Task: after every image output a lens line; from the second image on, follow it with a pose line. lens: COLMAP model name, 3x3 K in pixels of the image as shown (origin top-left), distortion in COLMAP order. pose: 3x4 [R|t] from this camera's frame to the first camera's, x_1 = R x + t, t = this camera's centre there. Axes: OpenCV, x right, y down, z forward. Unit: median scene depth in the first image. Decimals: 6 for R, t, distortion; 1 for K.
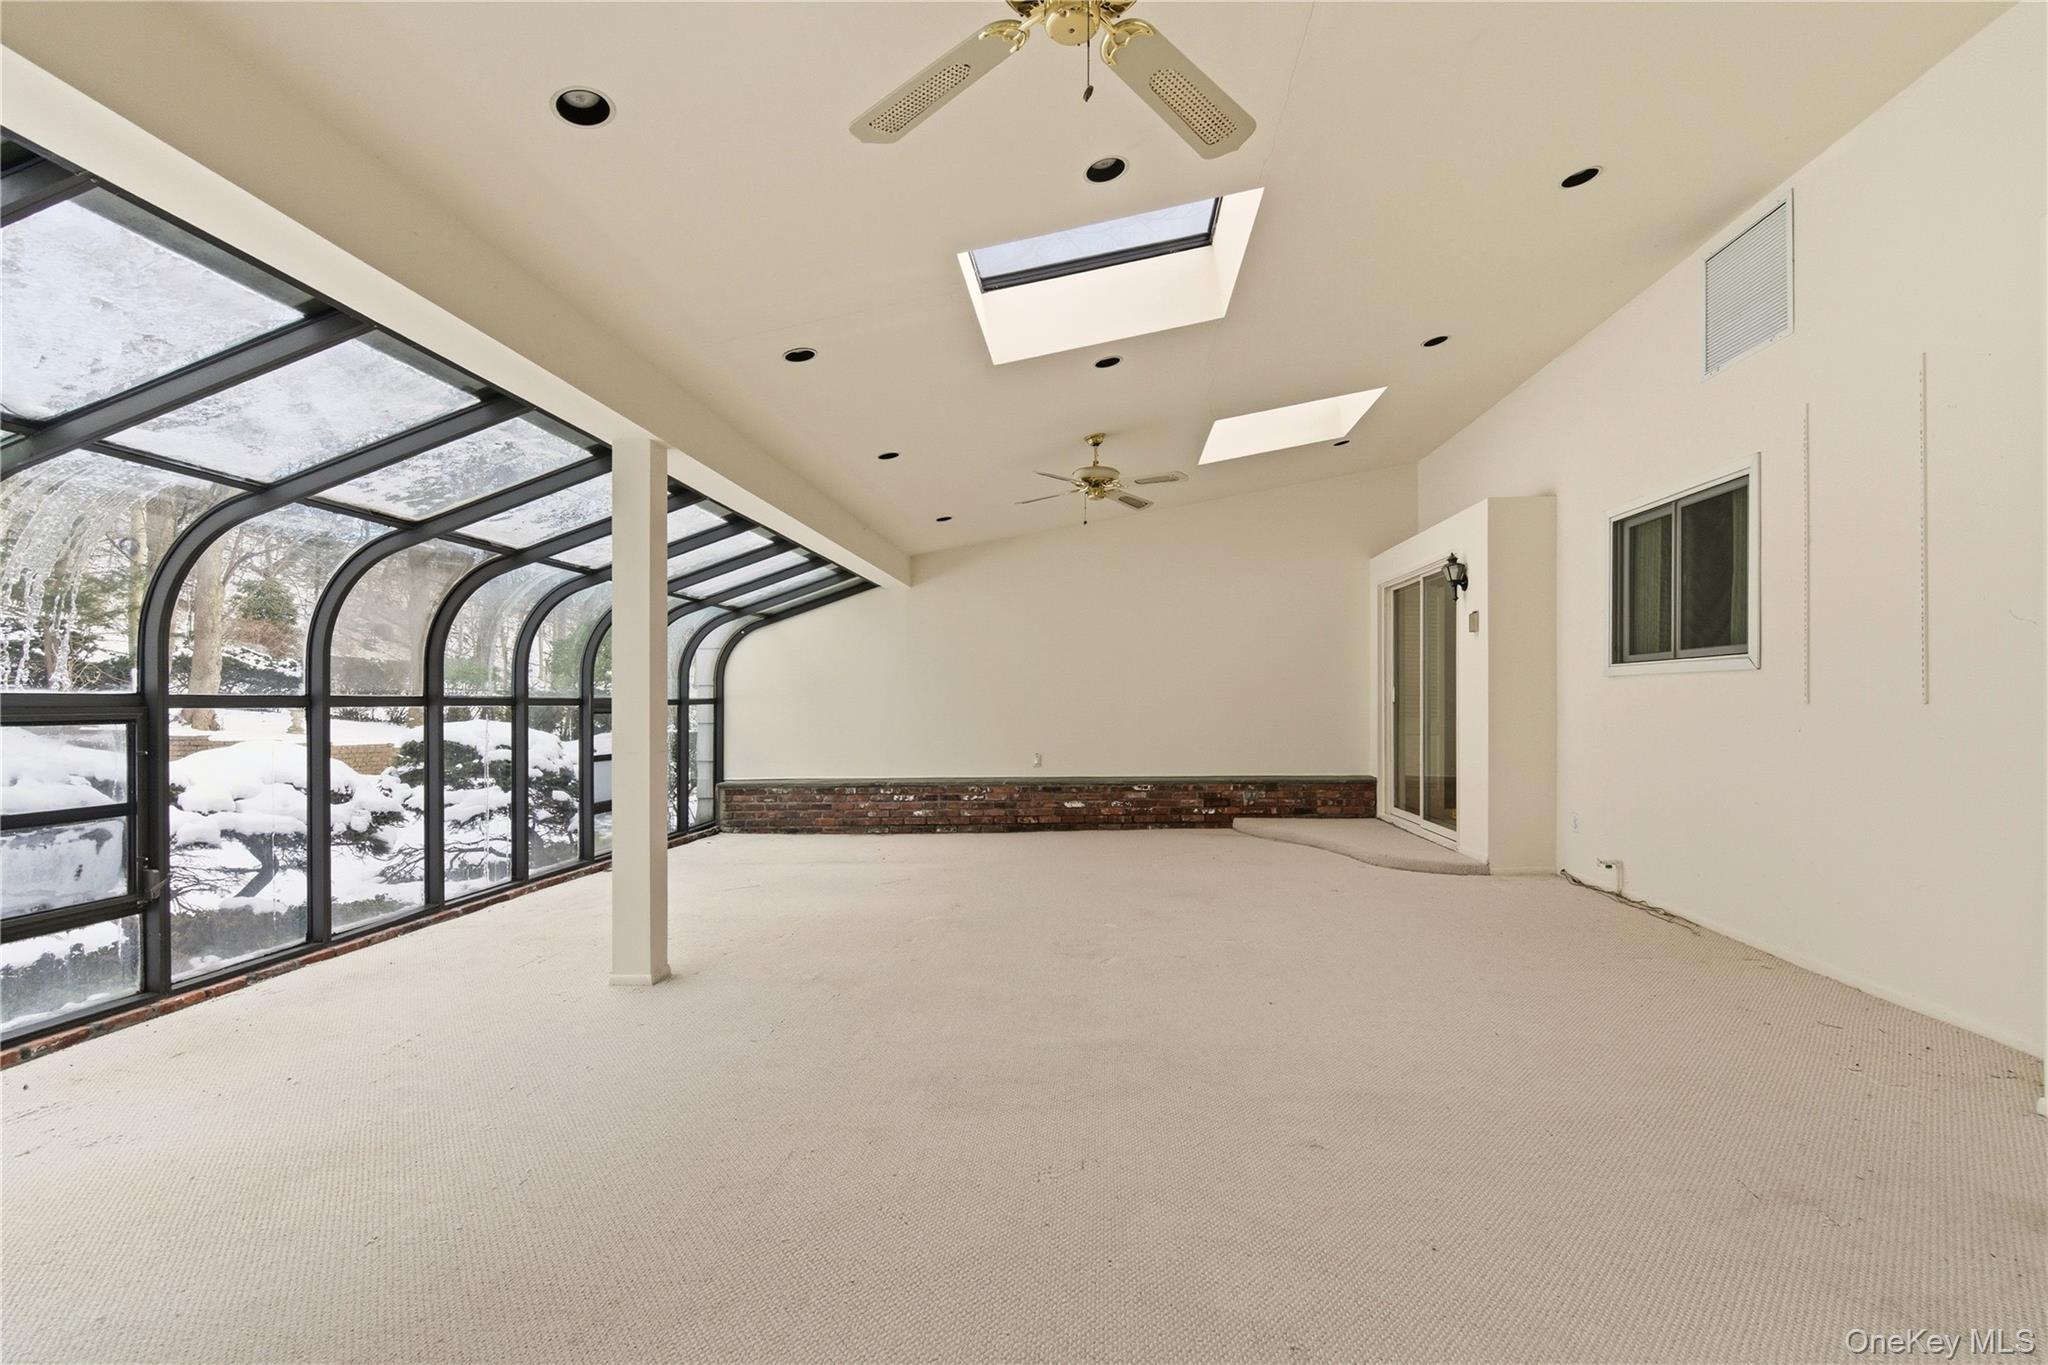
lens RADIAL K [[926.6, 0, 1015.3], [0, 926.6, 691.7], [0, 0, 1]] dist [0.016651, -0.015428]
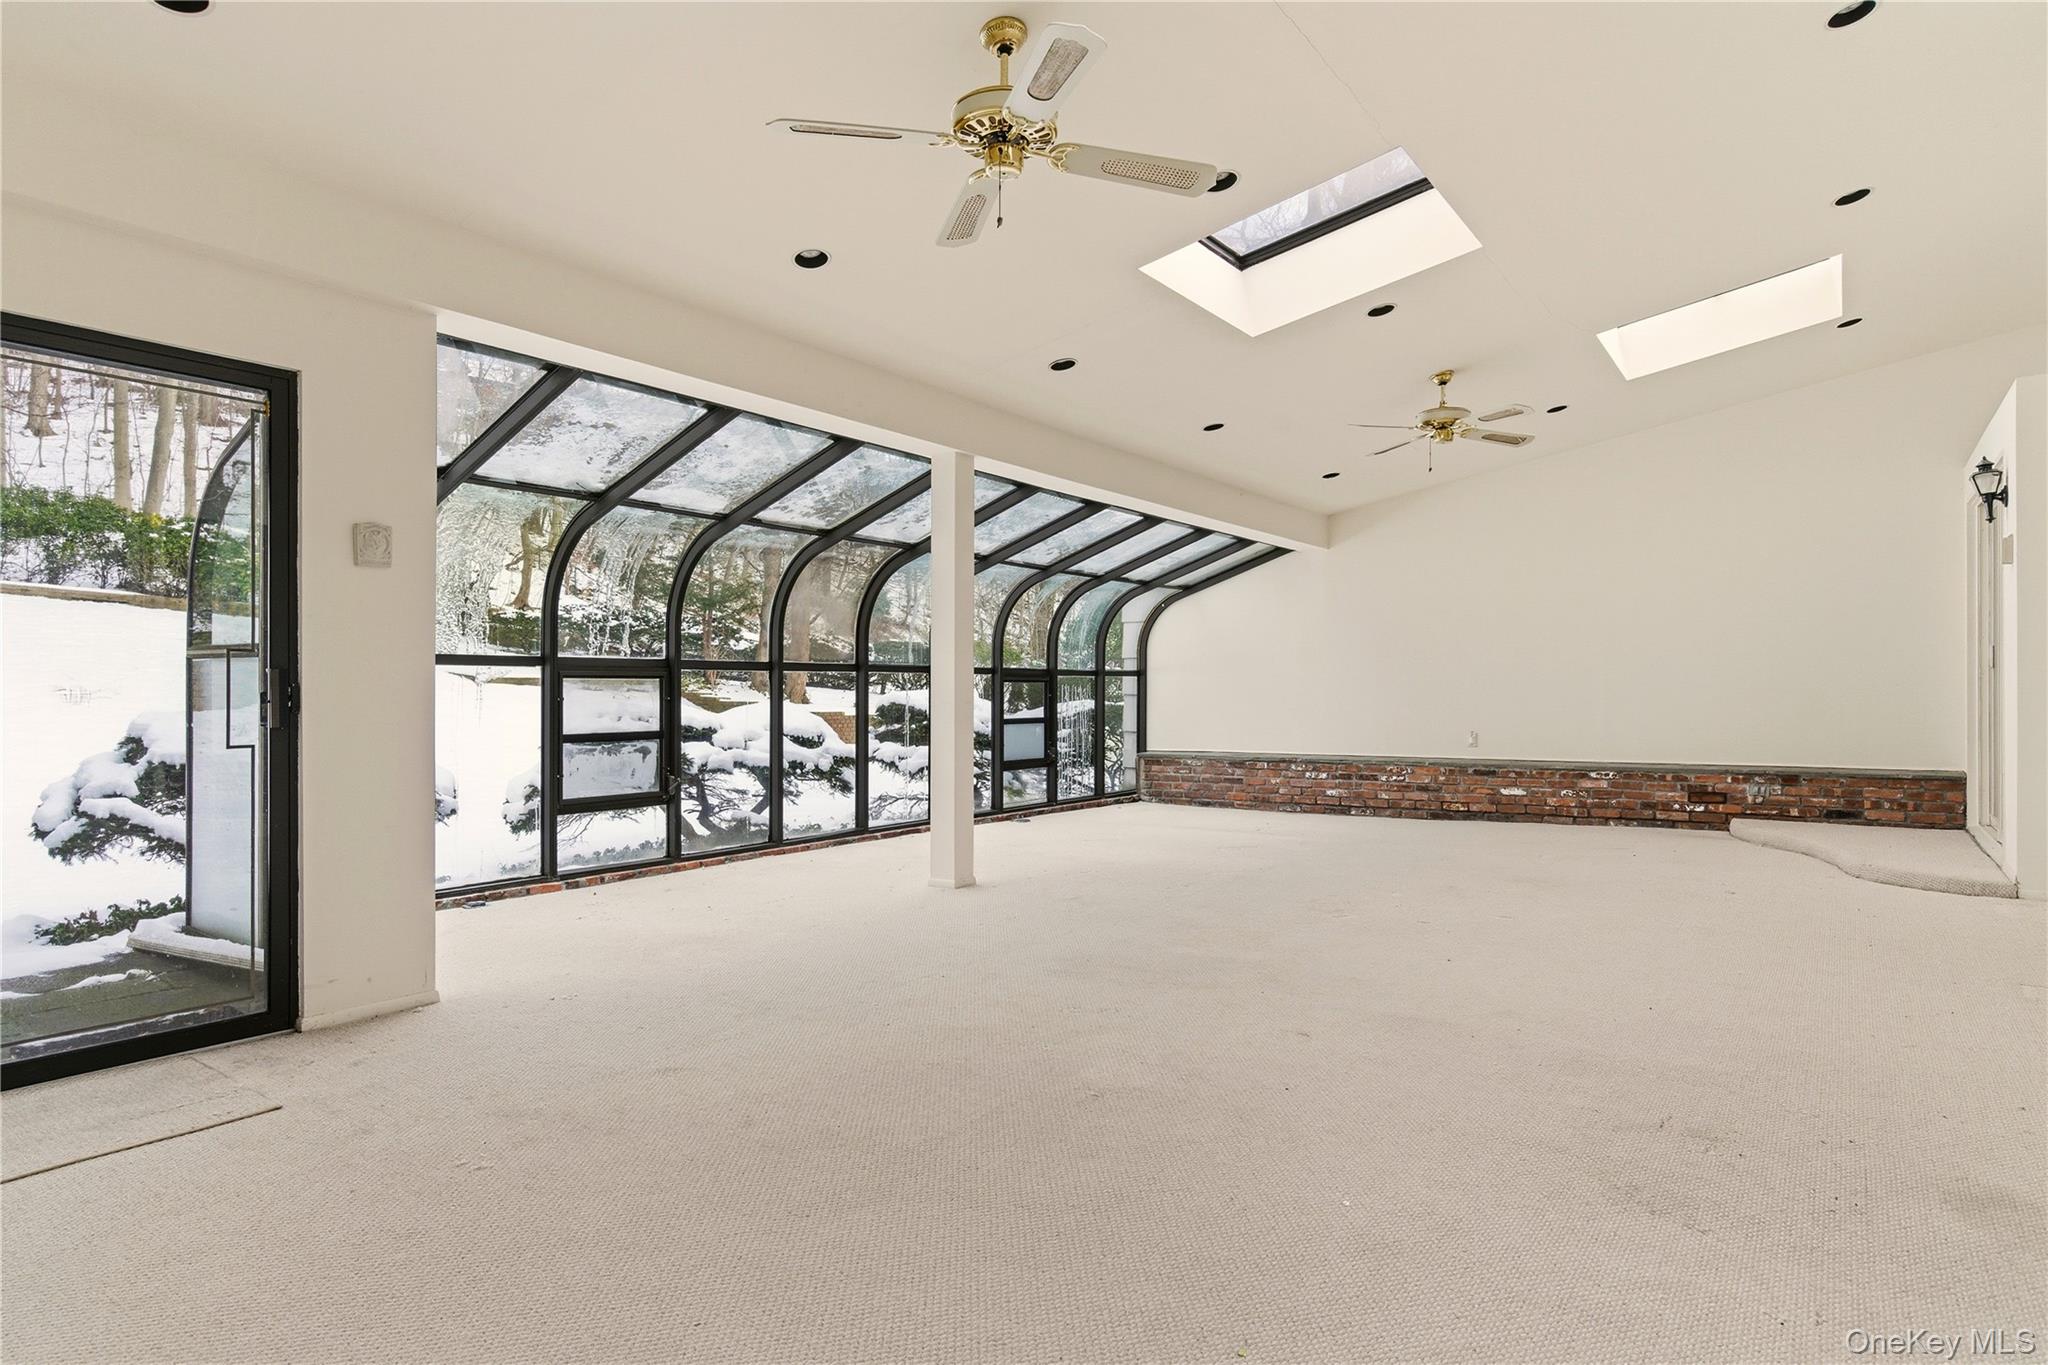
lens RADIAL K [[1085.1, 0, 1025.1], [0, 1085.1, 674.5], [0, 0, 1]] dist [0.005672, -0.000281]
pose [[0.853807, -0.005171, -0.520564, 0.207457], [0.004910, 0.999986, -0.001881, 0.014194], [0.520567, -0.000950, 0.853820, -0.090142]]
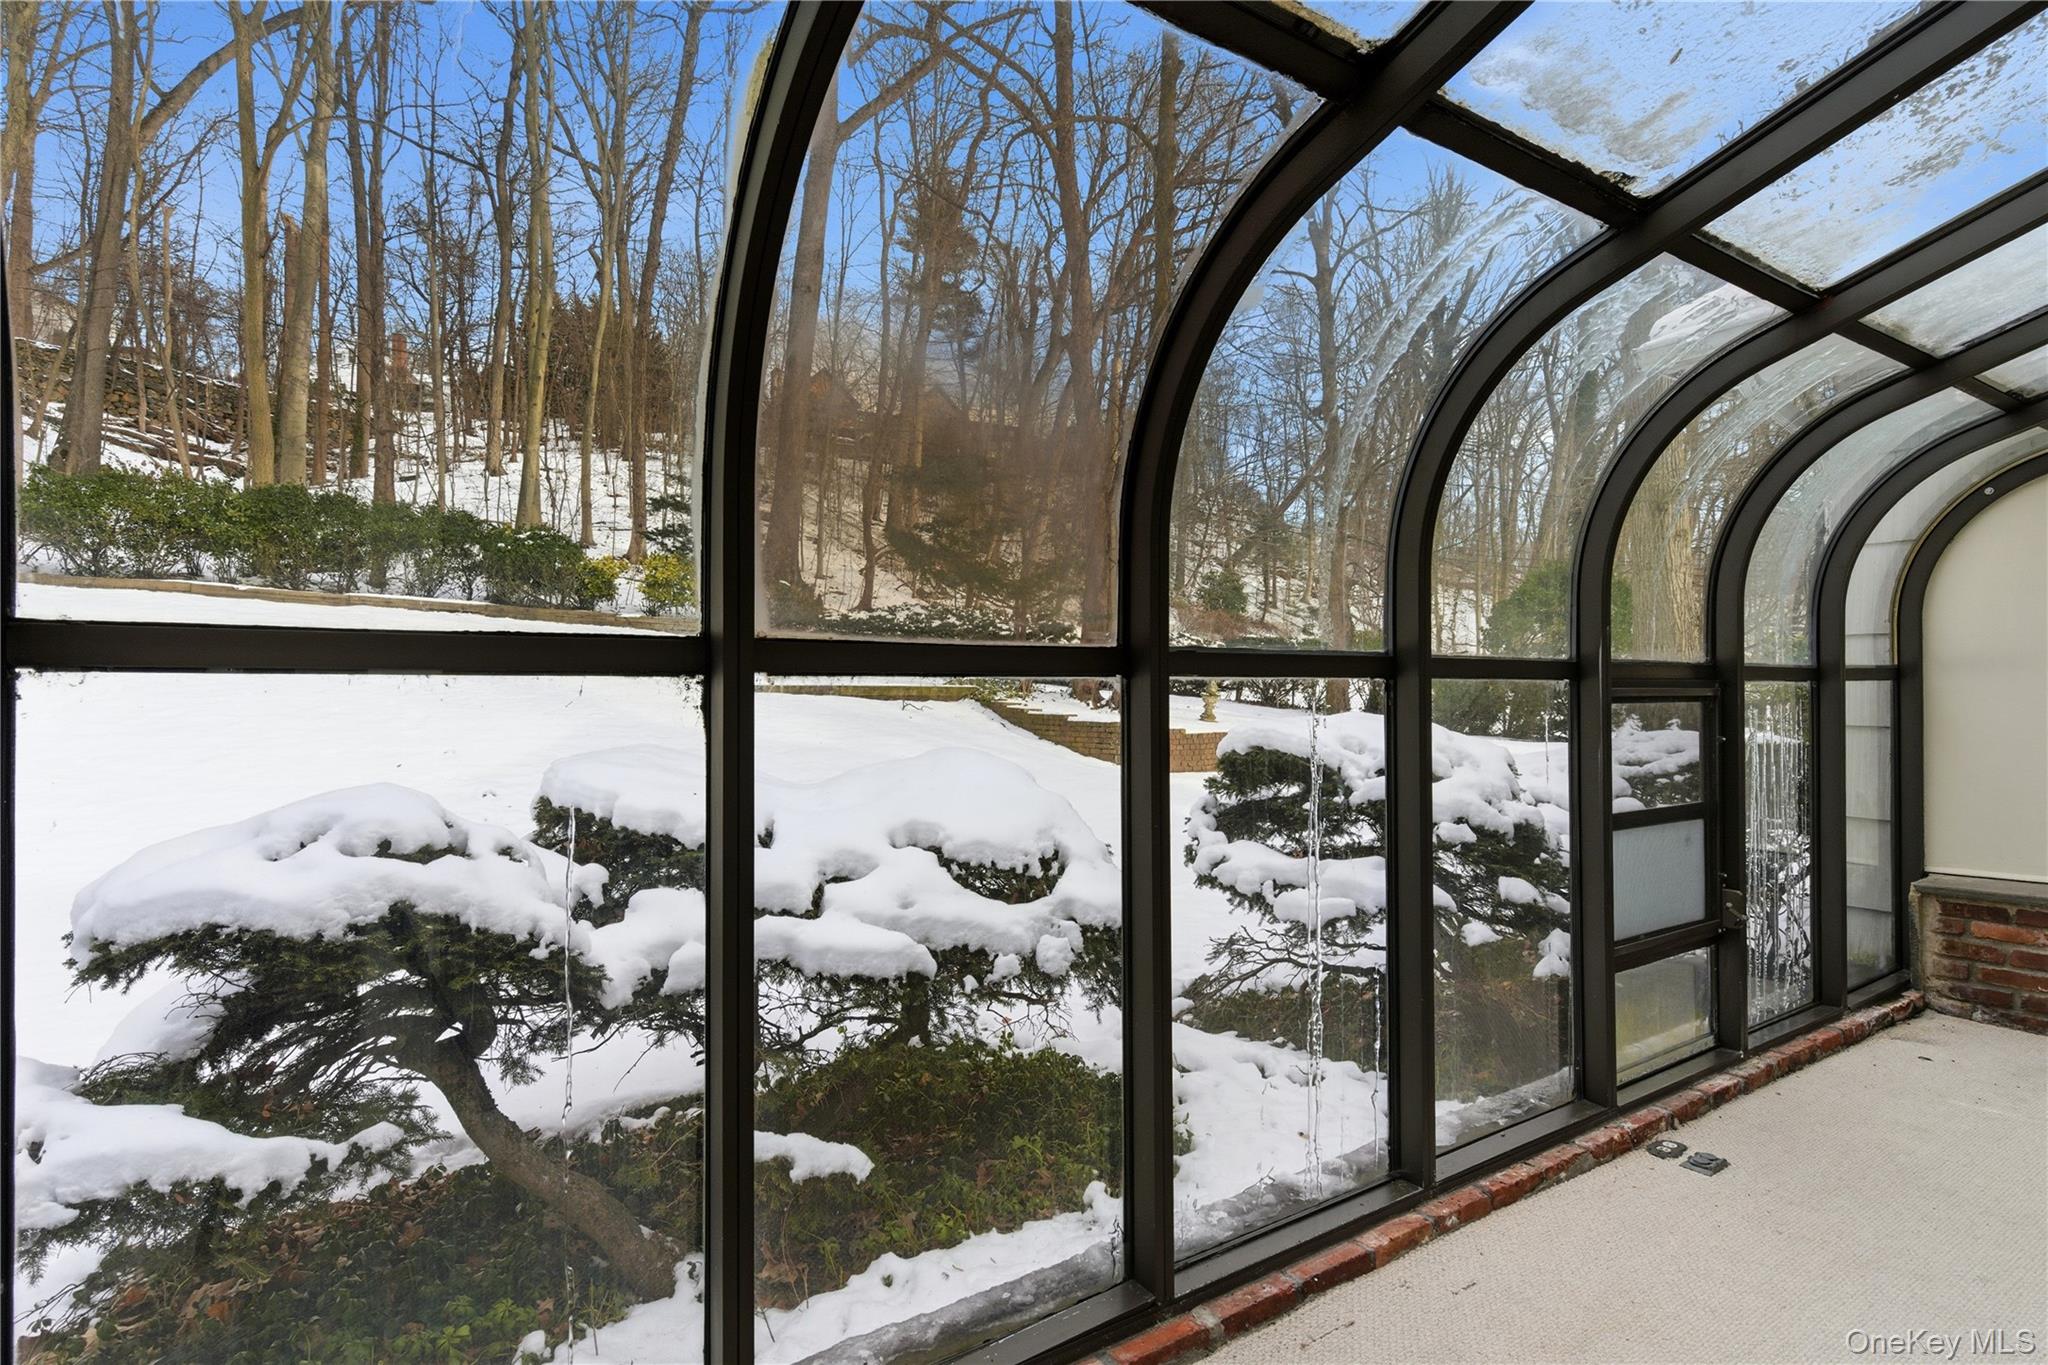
lens RADIAL K [[1038.6, 0, 994.9], [0, 1038.6, 678.3], [0, 0, 1]] dist [0.031467, -0.033713]
pose [[0.614522, -0.010172, -0.788834, -0.225298], [0.011947, 0.999922, -0.003588, 0.010389], [0.788809, -0.007219, 0.614596, 0.452564]]
